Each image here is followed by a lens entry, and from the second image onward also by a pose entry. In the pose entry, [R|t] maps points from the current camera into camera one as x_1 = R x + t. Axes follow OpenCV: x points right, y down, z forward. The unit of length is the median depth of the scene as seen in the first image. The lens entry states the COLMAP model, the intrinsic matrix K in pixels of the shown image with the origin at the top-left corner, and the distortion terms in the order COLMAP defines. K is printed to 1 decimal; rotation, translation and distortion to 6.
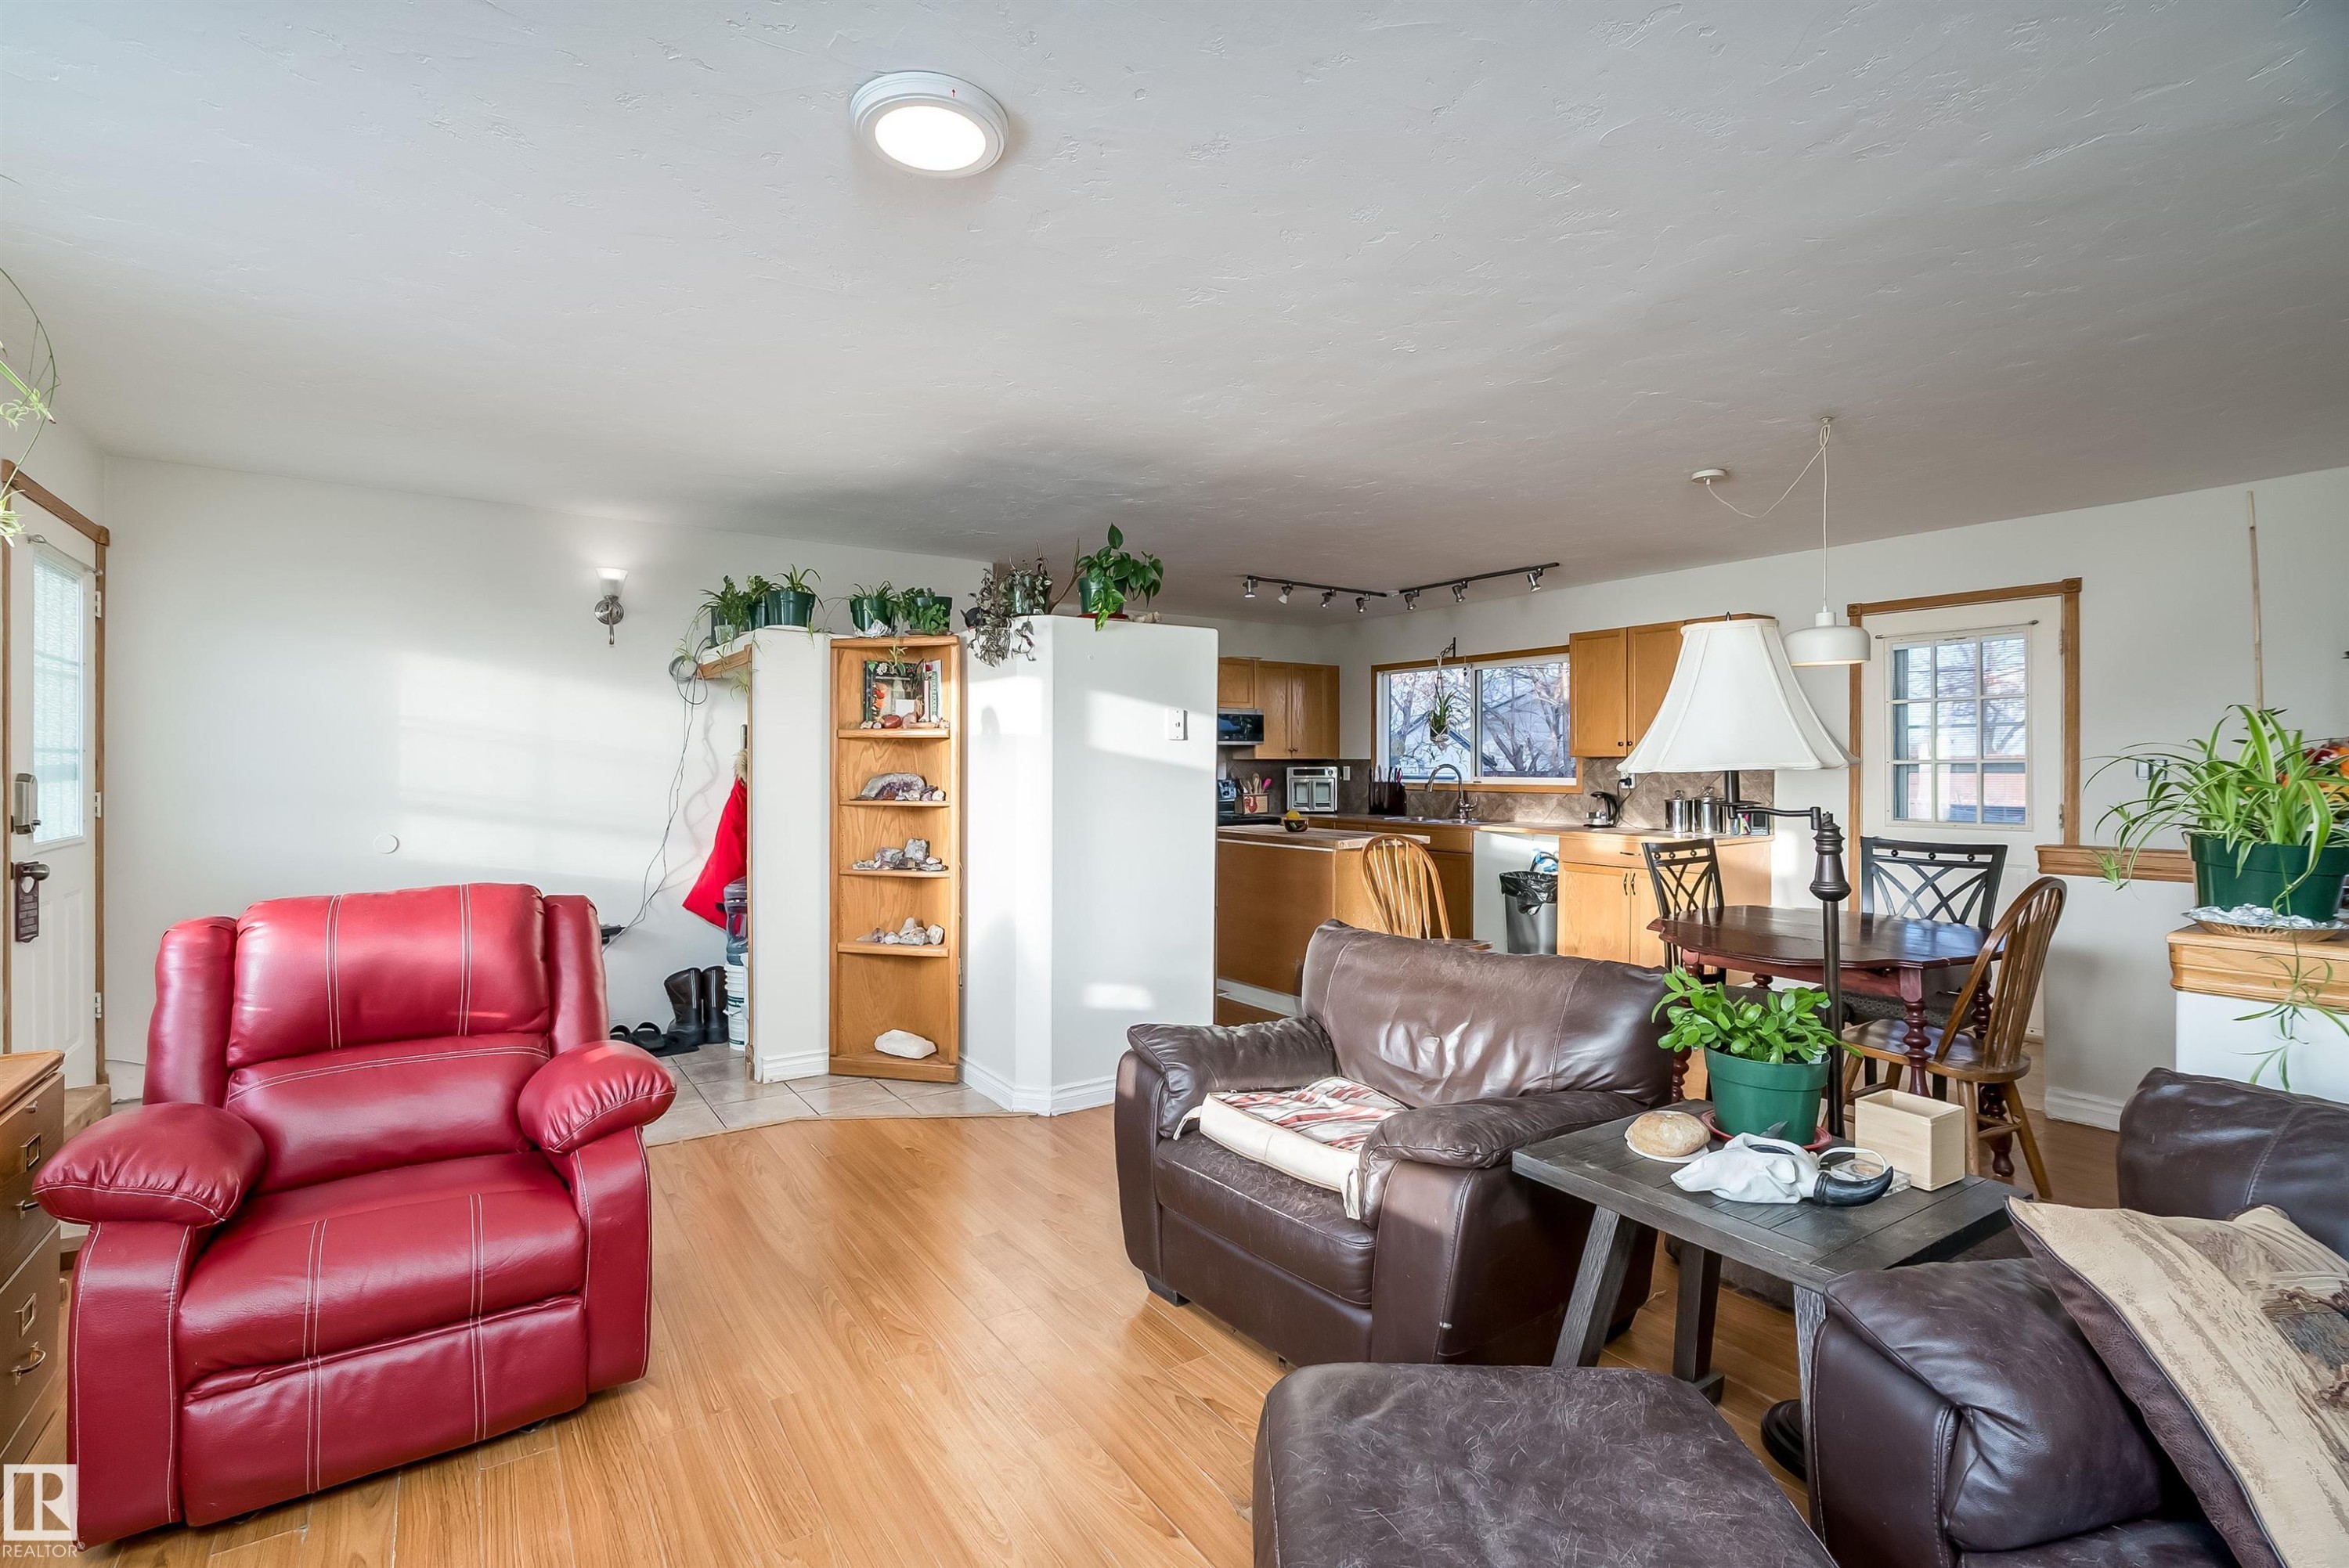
lens RADIAL K [[1042.9, 0, 1161.0], [0, 1042.9, 786.9], [0, 0, 1]] dist [0.000494, 0.000195]
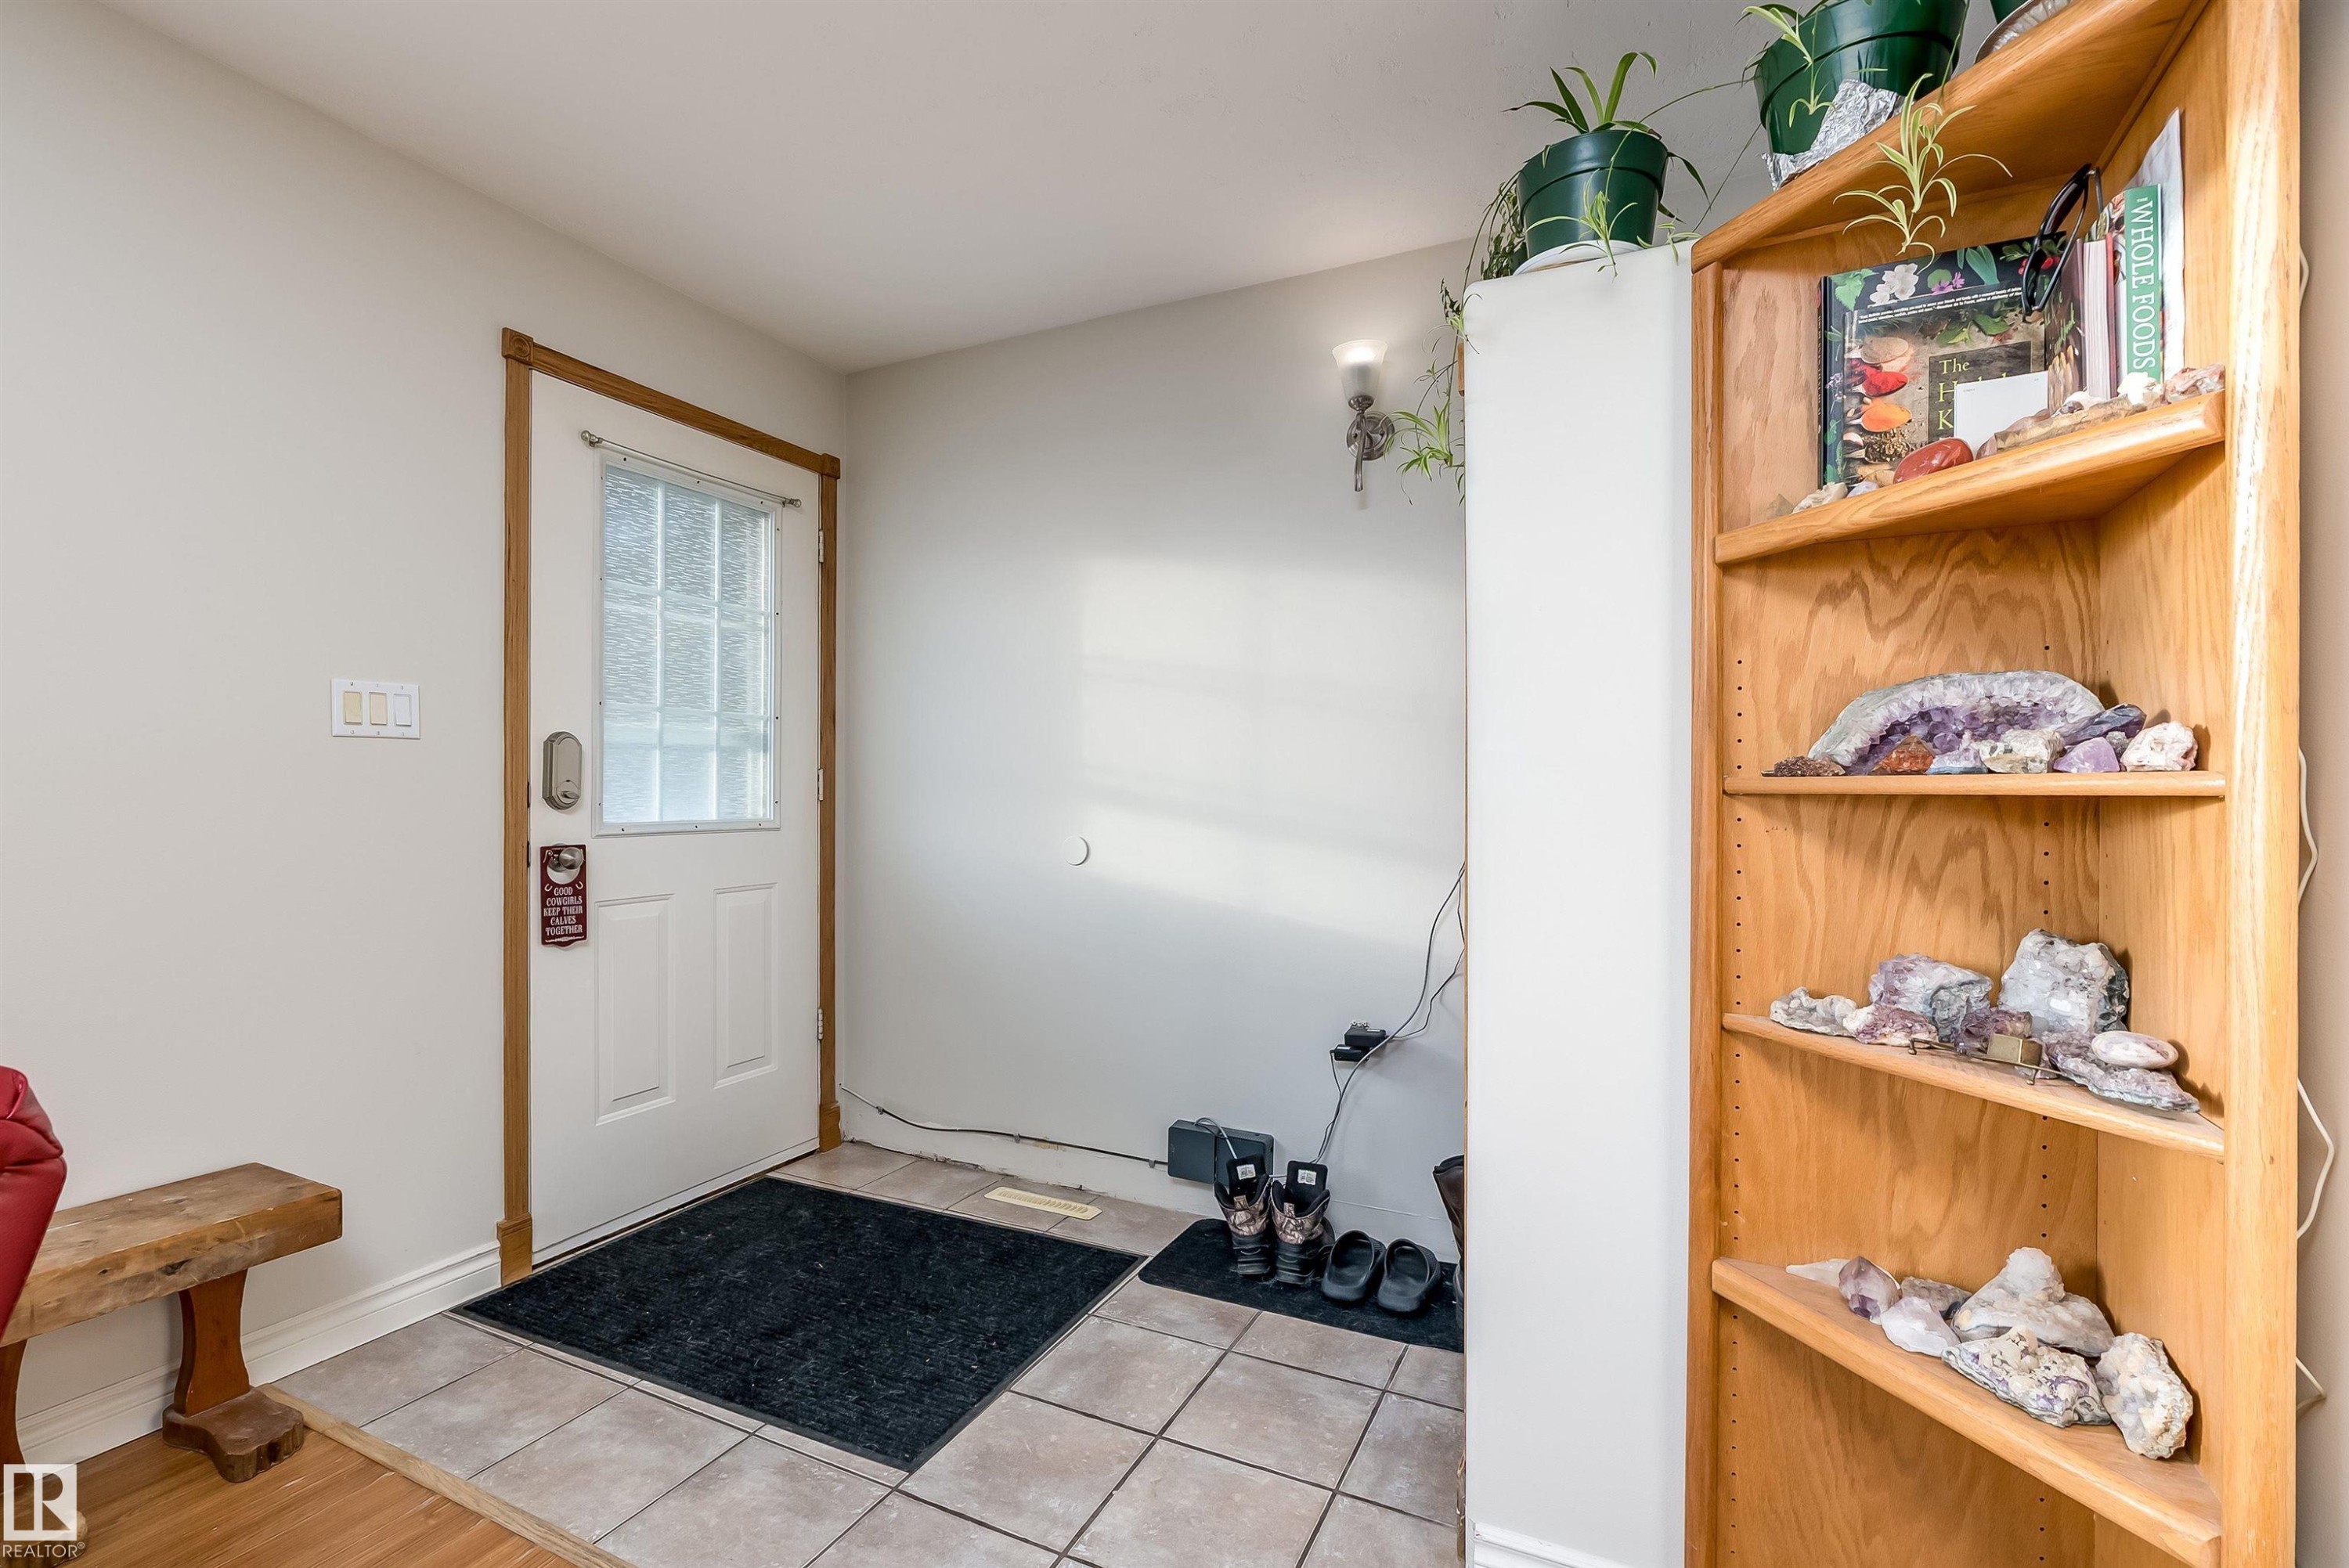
lens RADIAL K [[1042.9, 0, 1161.0], [0, 1042.9, 786.9], [0, 0, 1]] dist [0.000494, 0.000195]
pose [[0.482925, -0.002625, -0.875658, -0.125615], [-0.013935, 0.999846, -0.010683, 0.021250], [0.875551, 0.017362, 0.482814, 0.715183]]
